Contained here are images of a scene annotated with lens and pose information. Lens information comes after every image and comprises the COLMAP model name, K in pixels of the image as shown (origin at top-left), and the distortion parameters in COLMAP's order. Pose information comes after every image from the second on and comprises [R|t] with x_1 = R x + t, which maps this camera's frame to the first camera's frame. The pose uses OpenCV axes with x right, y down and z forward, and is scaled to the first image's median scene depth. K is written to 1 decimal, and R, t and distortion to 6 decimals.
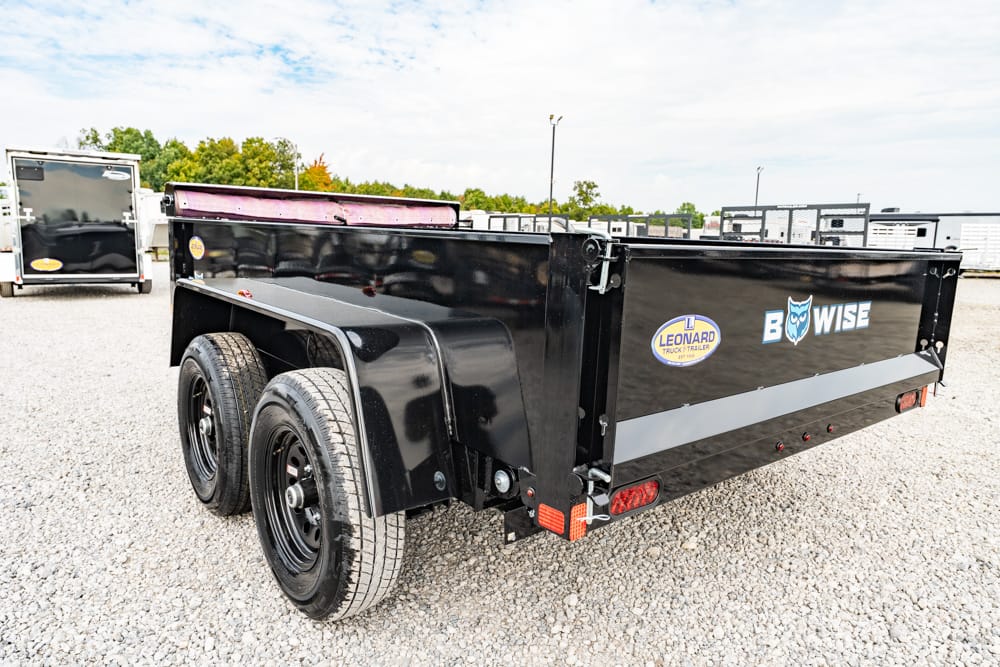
lens RADIAL K [[649.2, 0, 505.2], [0, 649.2, 331.4], [0, 0, 1]] dist [-0.002060, 0.000006]
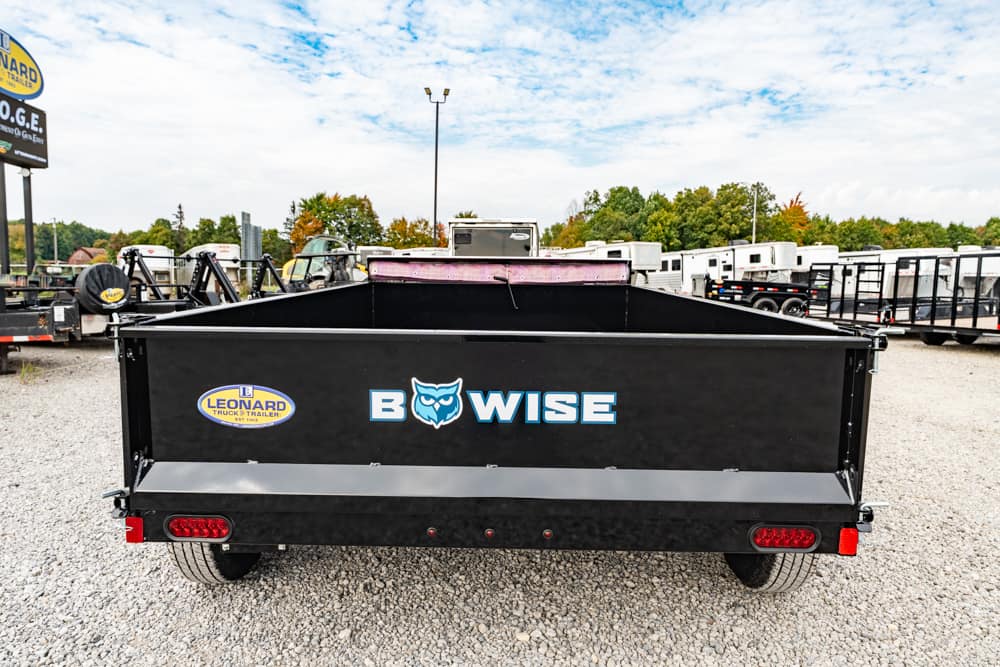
lens RADIAL K [[654.4, 0, 500.0], [0, 654.4, 333.5], [0, 0, 1]] dist [0.000750, 0.001403]
pose [[0.765710, 0.041025, -0.641876, 1.032068], [-0.081374, 0.996124, -0.033406, -0.085747], [0.638018, 0.077811, 0.766080, 0.277479]]
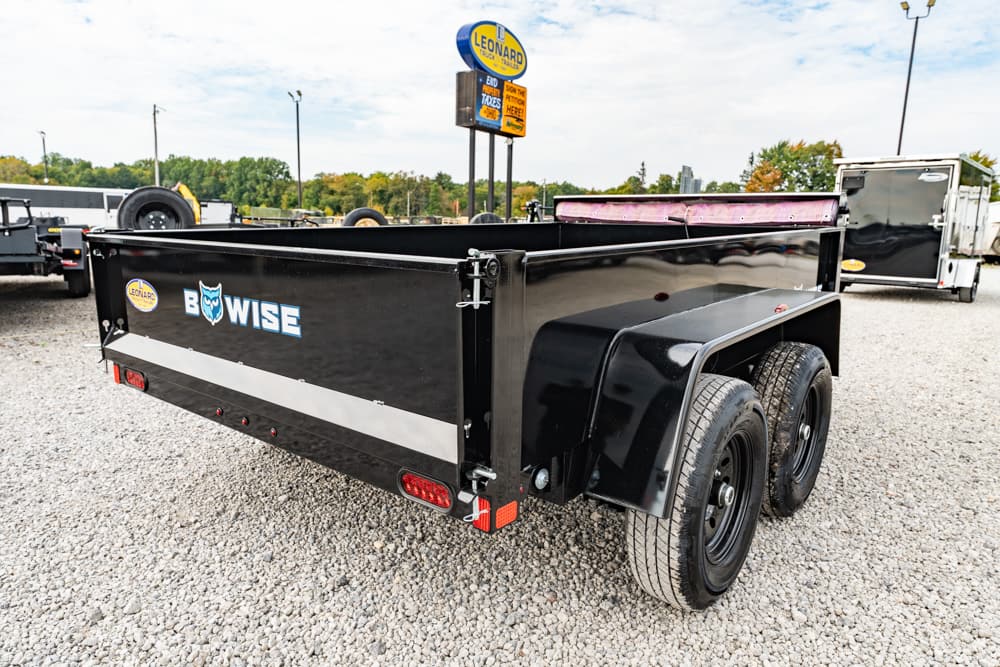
lens RADIAL K [[654.4, 0, 500.0], [0, 654.4, 333.5], [0, 0, 1]] dist [0.000750, 0.001403]
pose [[0.201877, 0.142934, -0.968925, 1.522674], [-0.148838, 0.982281, 0.113894, -0.156315], [0.968036, 0.121220, 0.219574, 1.125686]]
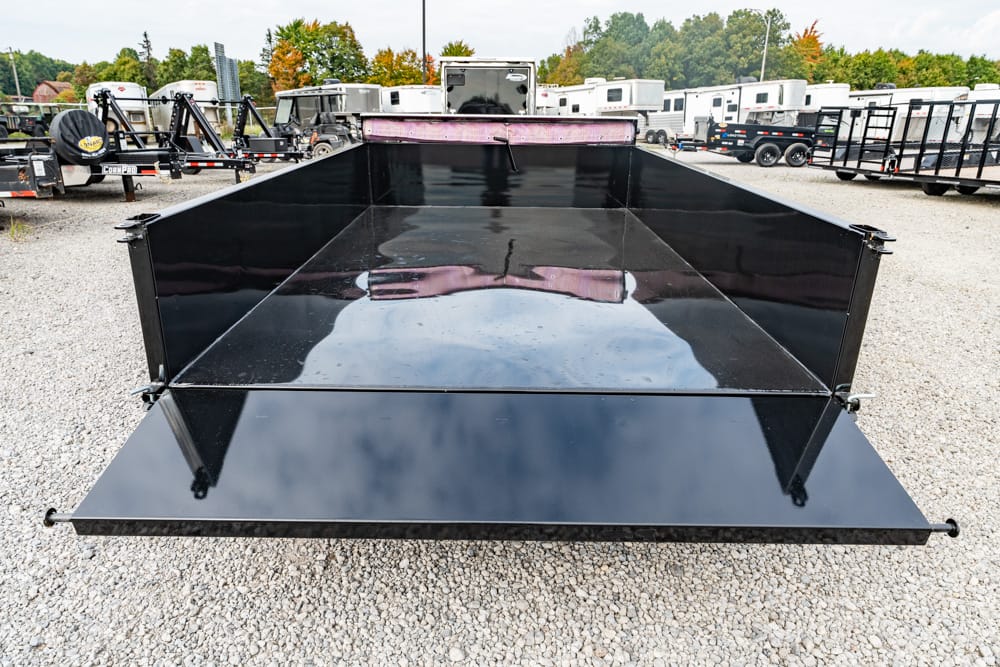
lens RADIAL K [[654.1, 0, 502.3], [0, 654.1, 333.6], [0, 0, 1]] dist [0.000544, 0.002279]
pose [[0.774208, 0.188661, -0.604160, 1.012263], [-0.082225, 0.976433, 0.199542, -0.158845], [0.627567, -0.104810, 0.771475, 0.254169]]
